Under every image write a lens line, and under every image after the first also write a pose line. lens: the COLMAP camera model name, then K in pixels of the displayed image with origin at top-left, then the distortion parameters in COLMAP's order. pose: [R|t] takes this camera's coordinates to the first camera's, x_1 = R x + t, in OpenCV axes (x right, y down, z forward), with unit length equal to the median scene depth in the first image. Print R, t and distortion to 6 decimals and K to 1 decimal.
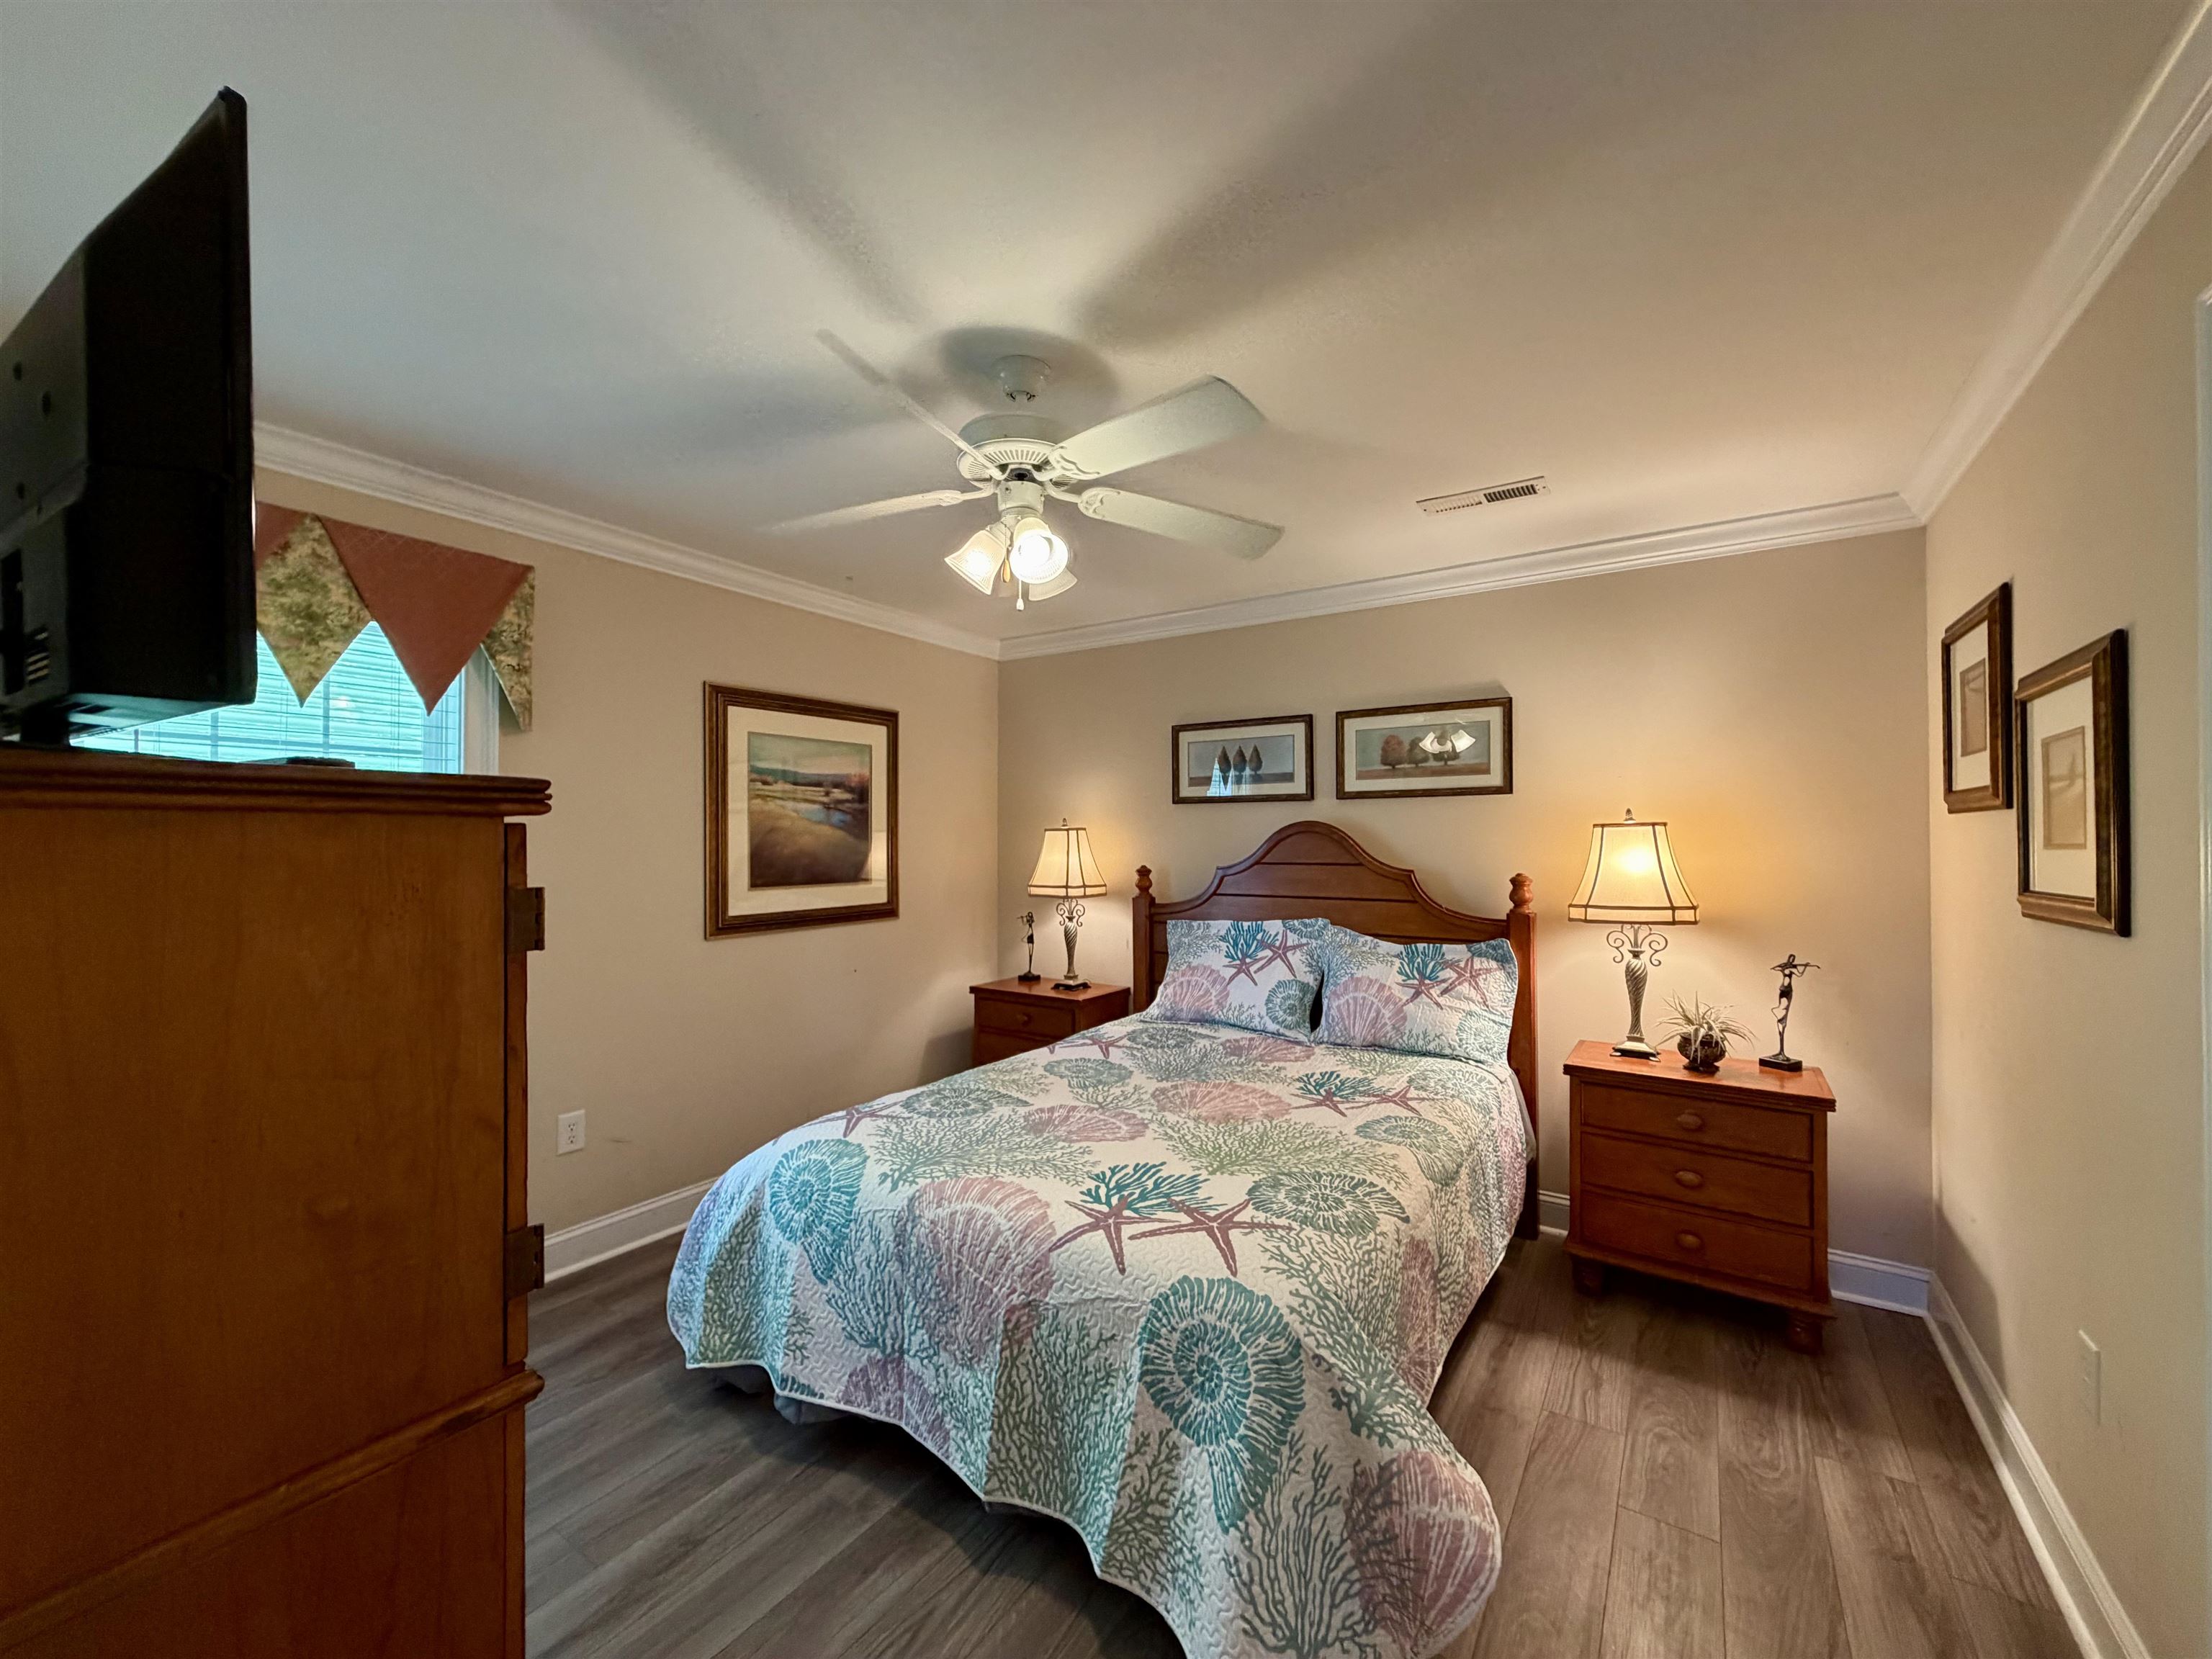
lens RADIAL K [[880.8, 0, 1105.9], [0, 880.8, 838.7], [0, 0, 1]] dist [-0.000146, 0.000088]
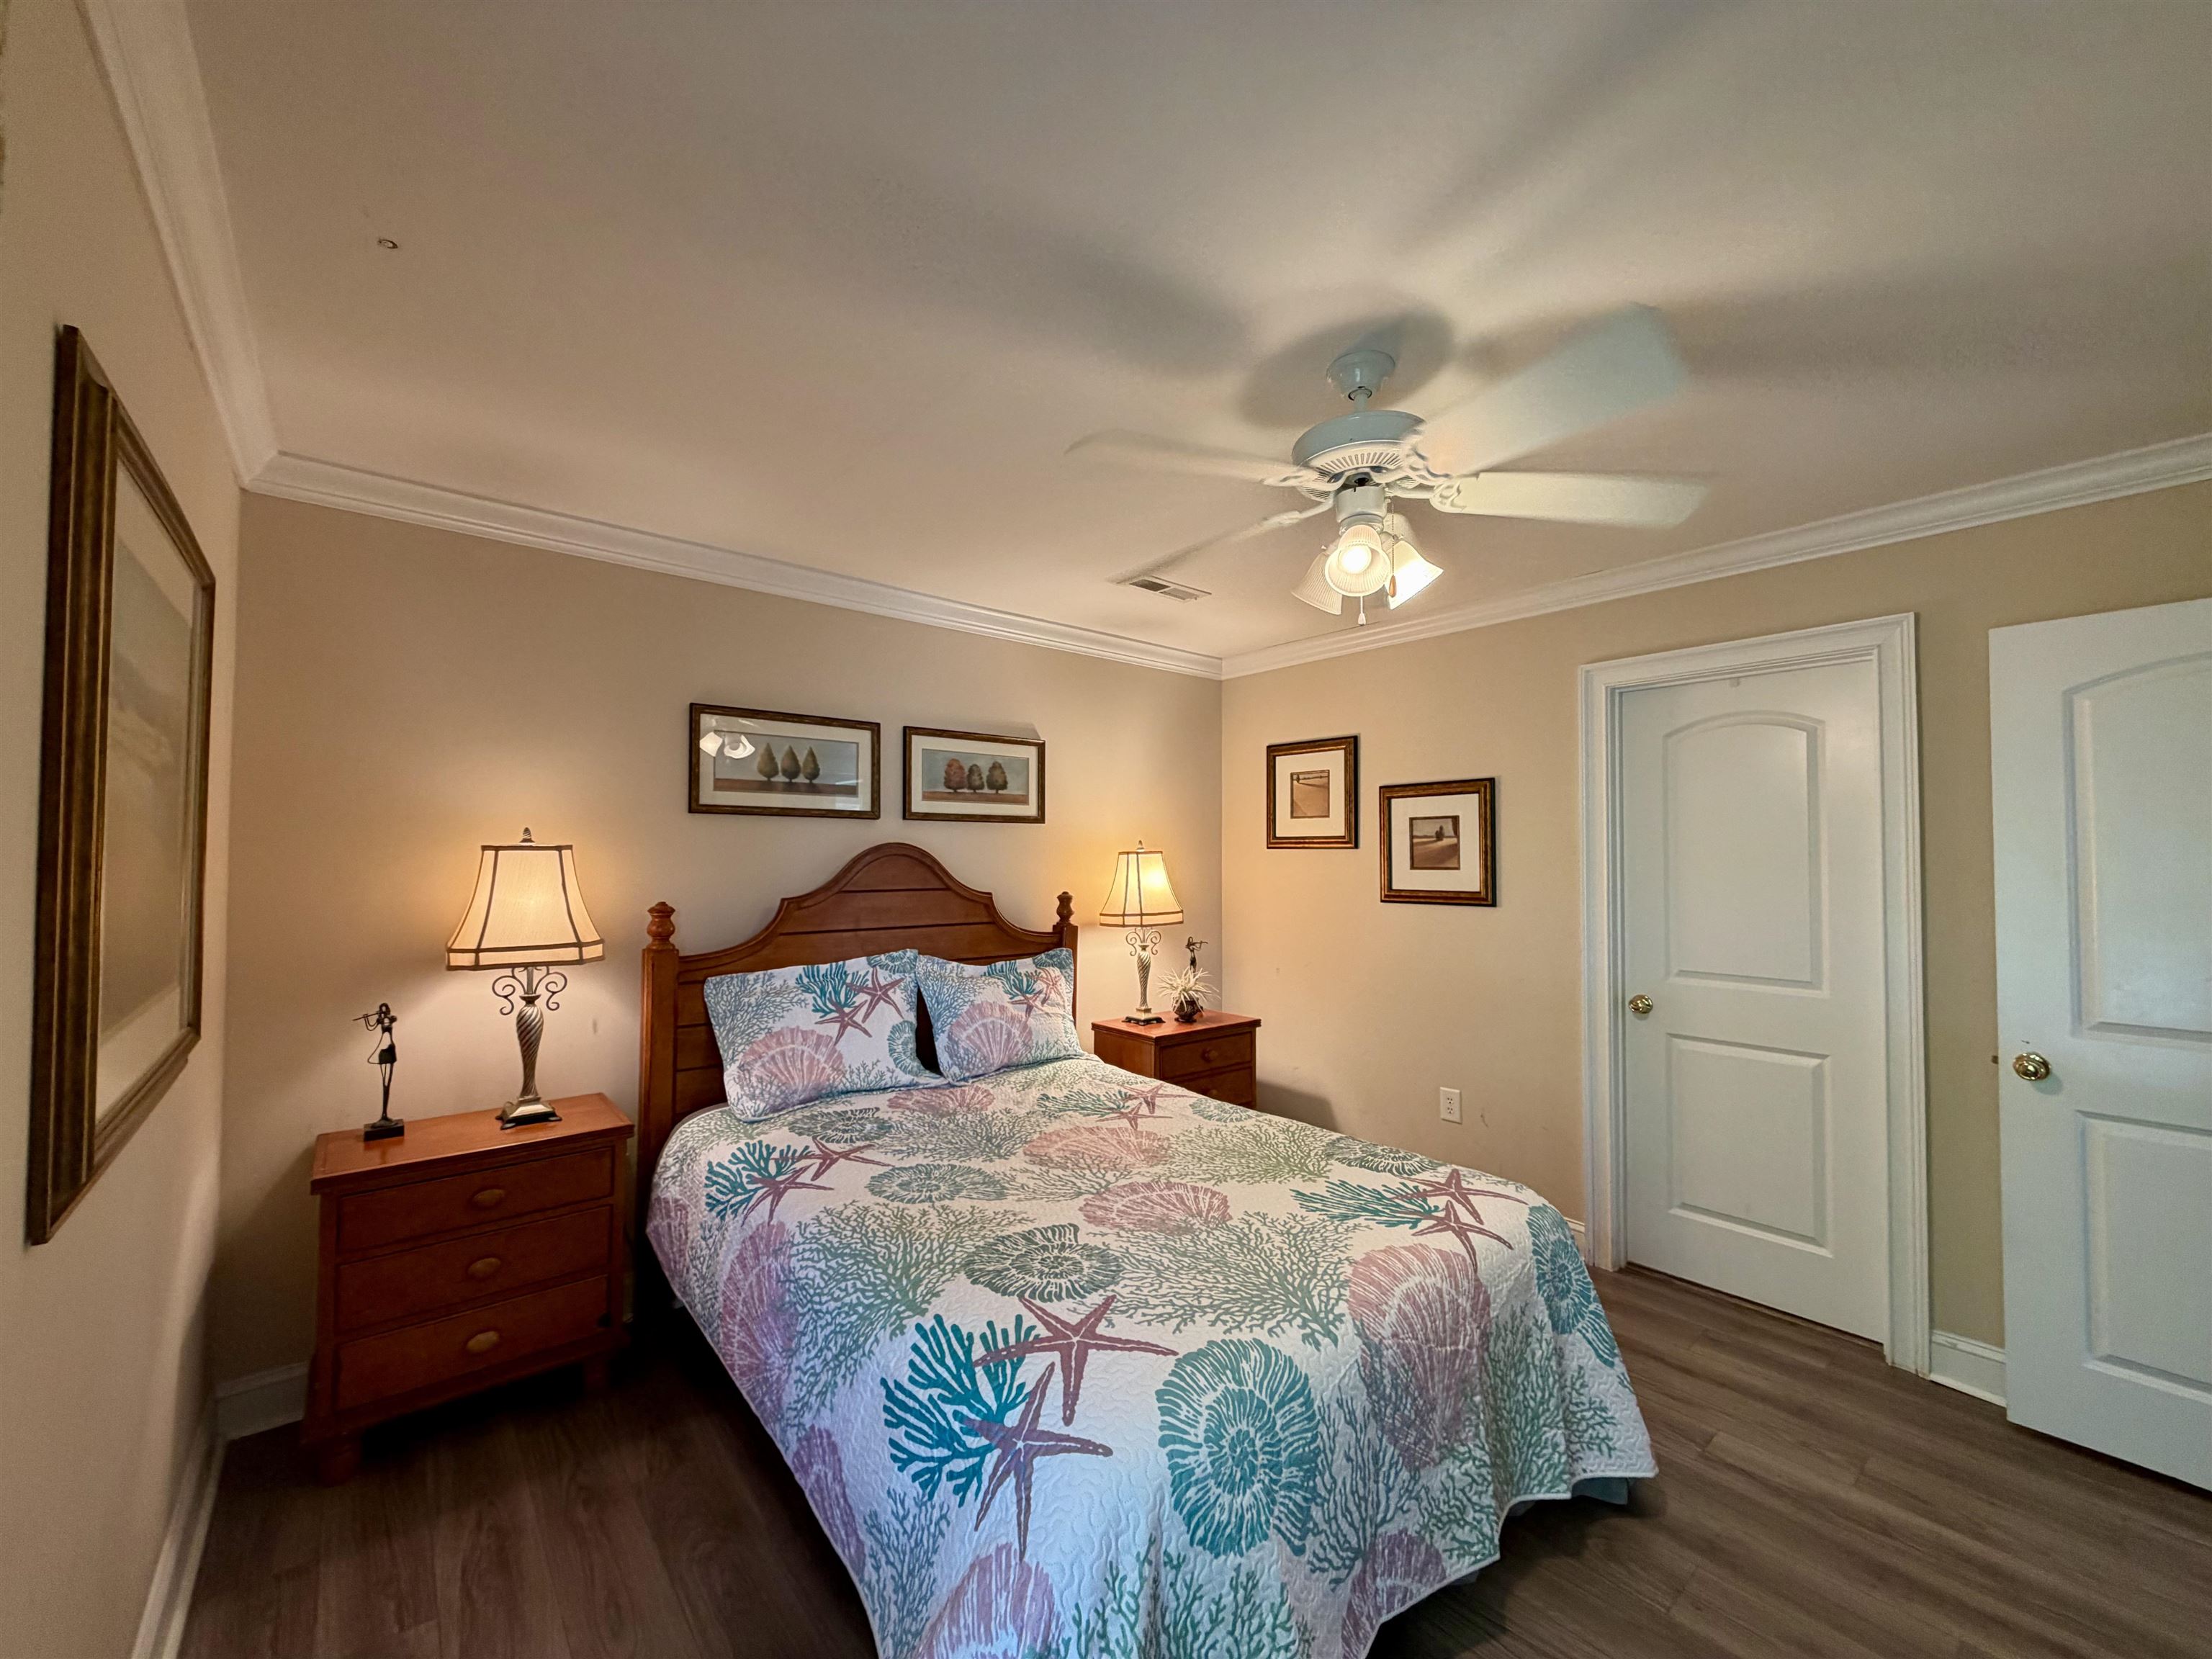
lens RADIAL K [[880.8, 0, 1096.4], [0, 880.8, 833.5], [0, 0, 1]] dist [-0.000146, 0.000088]
pose [[0.280158, 0.025341, 0.959619, -0.633252], [-0.005900, 0.999678, -0.024677, -0.009271], [-0.959936, 0.001252, 0.280217, 0.604696]]
